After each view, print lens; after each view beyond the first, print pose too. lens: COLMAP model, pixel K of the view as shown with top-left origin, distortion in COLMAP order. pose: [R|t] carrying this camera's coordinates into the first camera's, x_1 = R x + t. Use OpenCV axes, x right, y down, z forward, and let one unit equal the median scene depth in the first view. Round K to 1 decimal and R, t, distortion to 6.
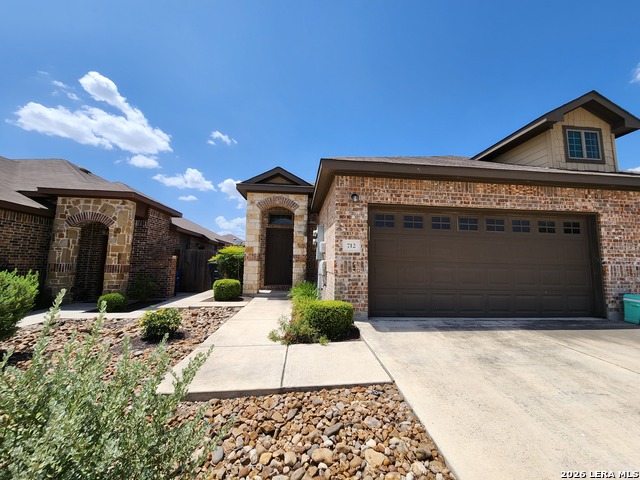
lens RADIAL K [[261.4, 0, 324.2], [0, 261.4, 236.5], [0, 0, 1]] dist [0.006504, -0.003411]
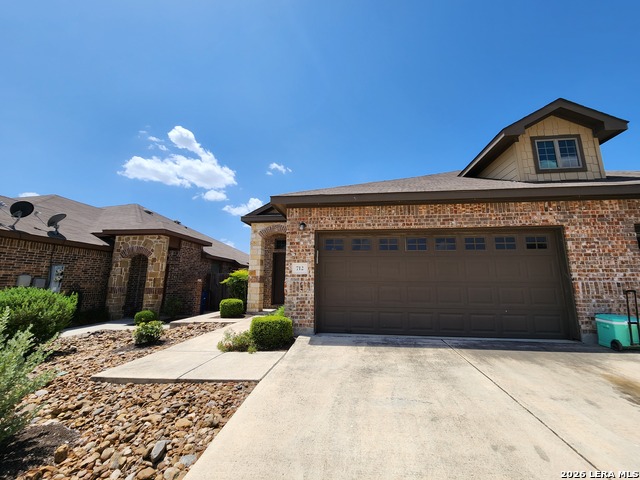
lens RADIAL K [[261.4, 0, 324.2], [0, 261.4, 236.5], [0, 0, 1]] dist [0.006504, -0.003411]
pose [[0.977093, -0.051807, -0.206409, 0.406915], [0.036011, 0.996179, -0.079561, -0.007873], [0.209743, 0.070305, 0.975226, -0.094900]]
